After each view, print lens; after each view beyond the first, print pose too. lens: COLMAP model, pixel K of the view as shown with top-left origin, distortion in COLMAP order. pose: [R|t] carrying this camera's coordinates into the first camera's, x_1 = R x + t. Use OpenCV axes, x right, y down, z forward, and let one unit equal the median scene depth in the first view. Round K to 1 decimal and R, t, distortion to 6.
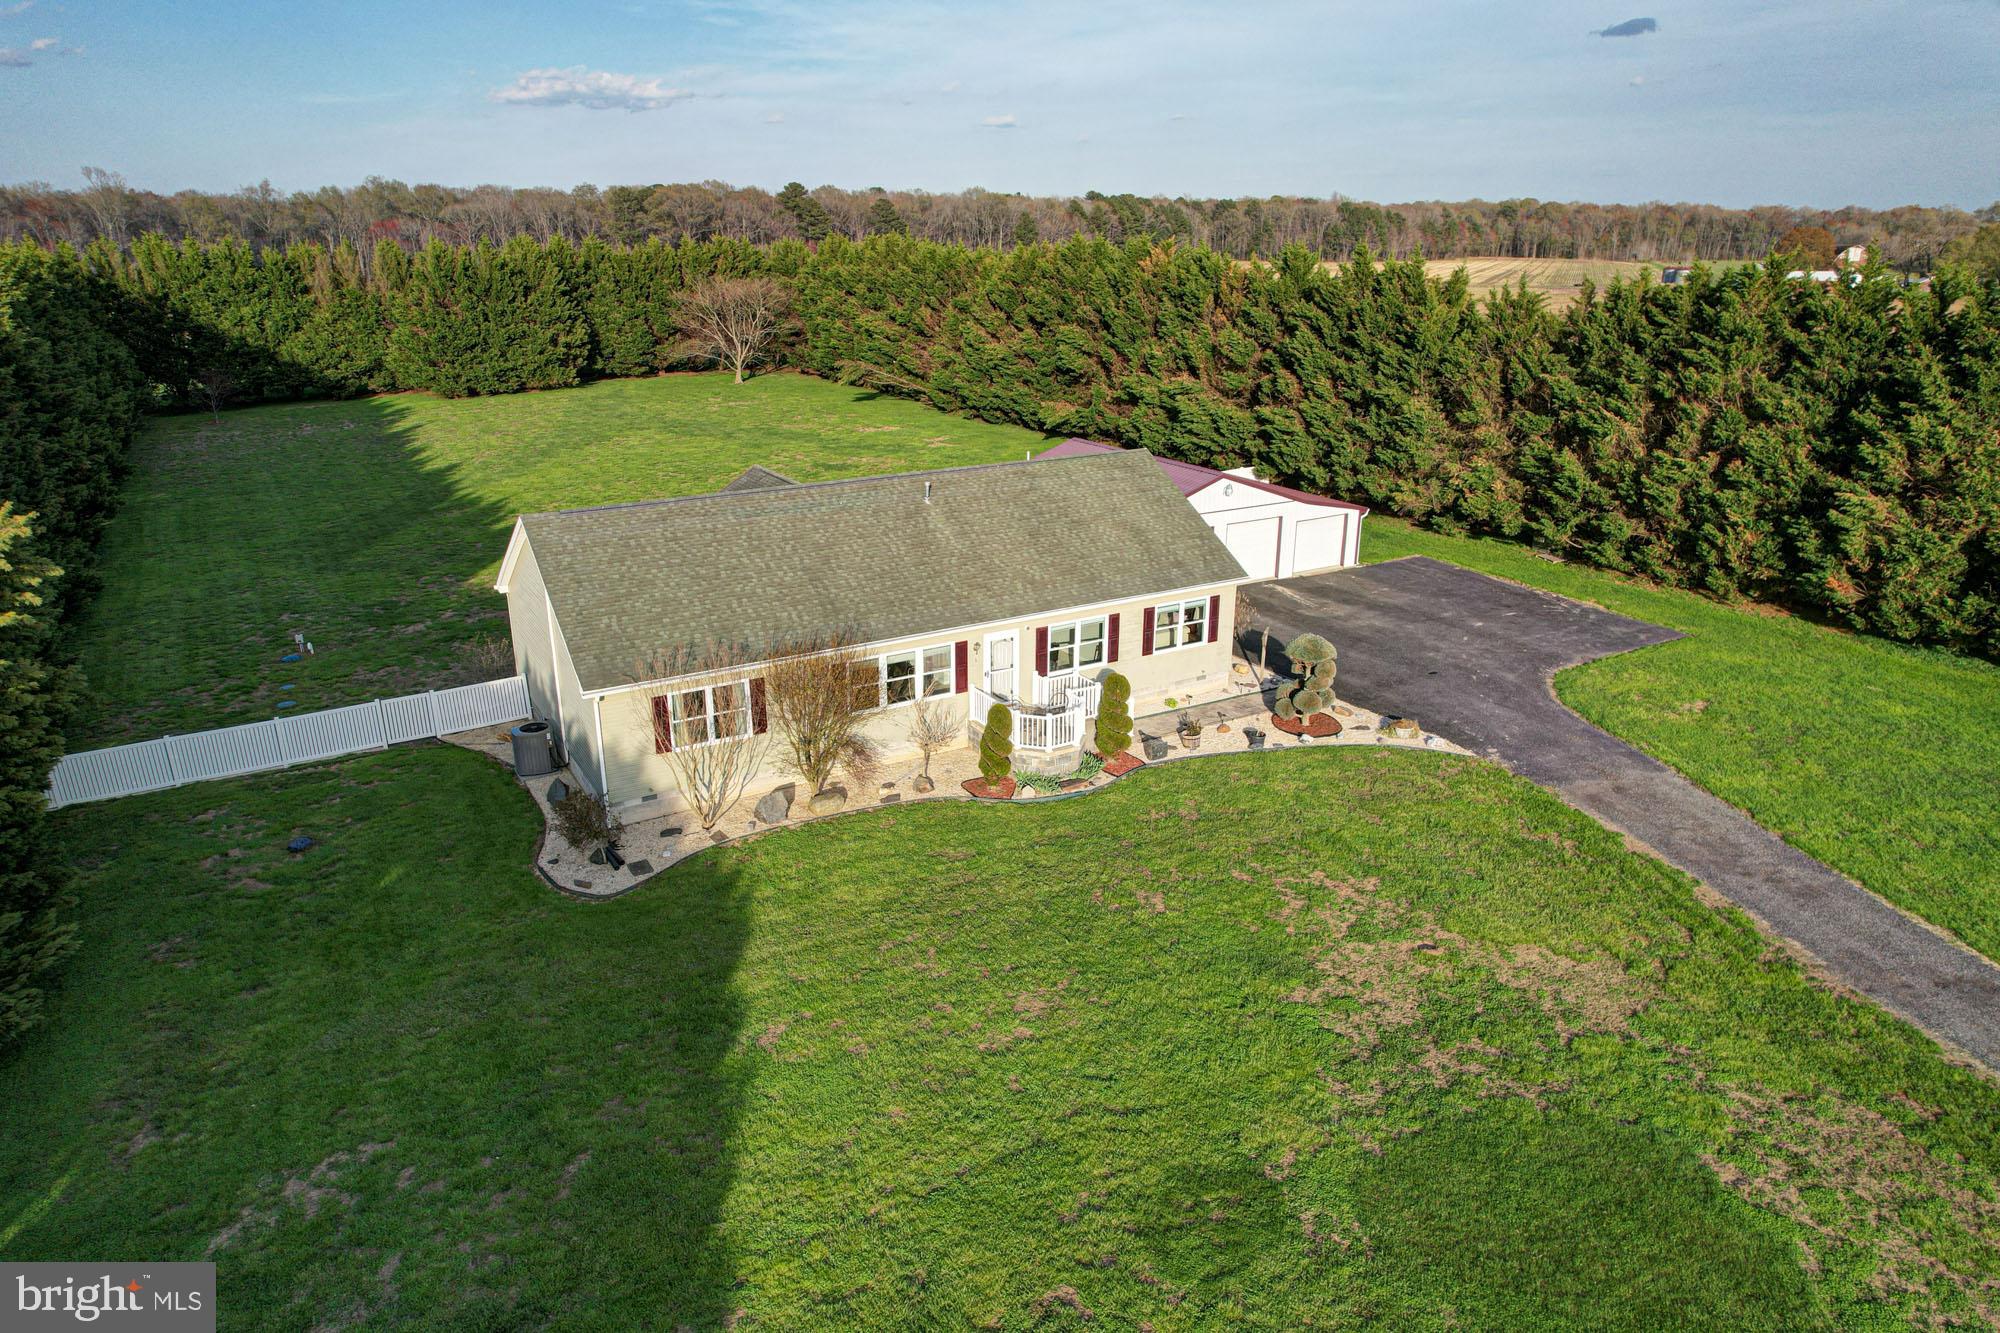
lens RADIAL K [[1282.1, 0, 993.6], [0, 1282.1, 681.1], [0, 0, 1]] dist [-0.076906, 0.068738]
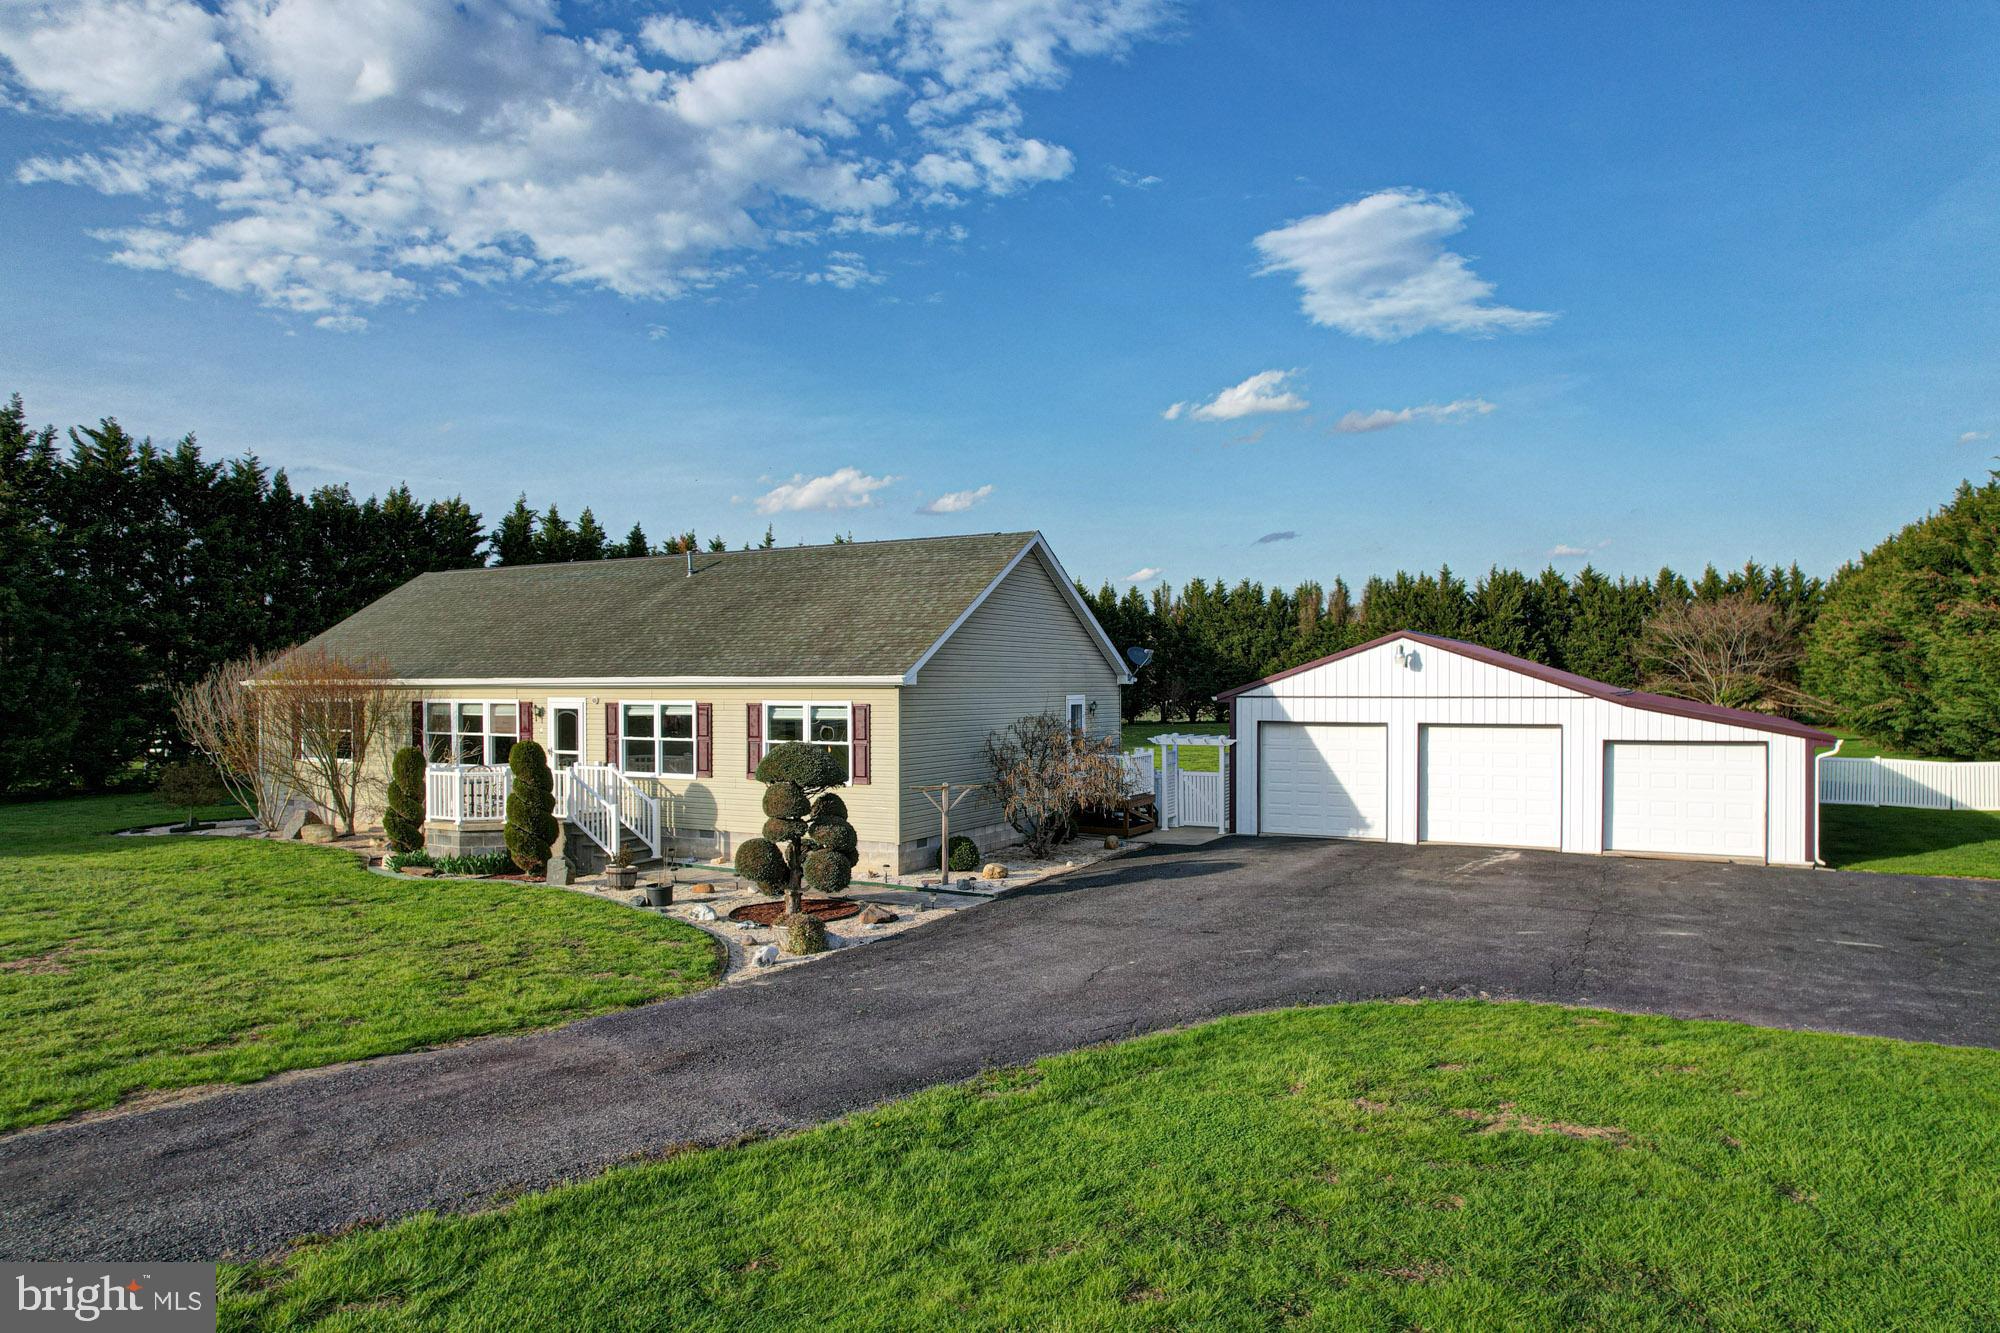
lens RADIAL K [[1282.1, 0, 993.6], [0, 1282.1, 681.1], [0, 0, 1]] dist [-0.076906, 0.068738]
pose [[0.515796, -0.001832, -0.856709, 0.565204], [-0.287112, 0.941799, -0.174874, 0.008633], [0.807168, 0.336171, 0.485251, 0.587863]]
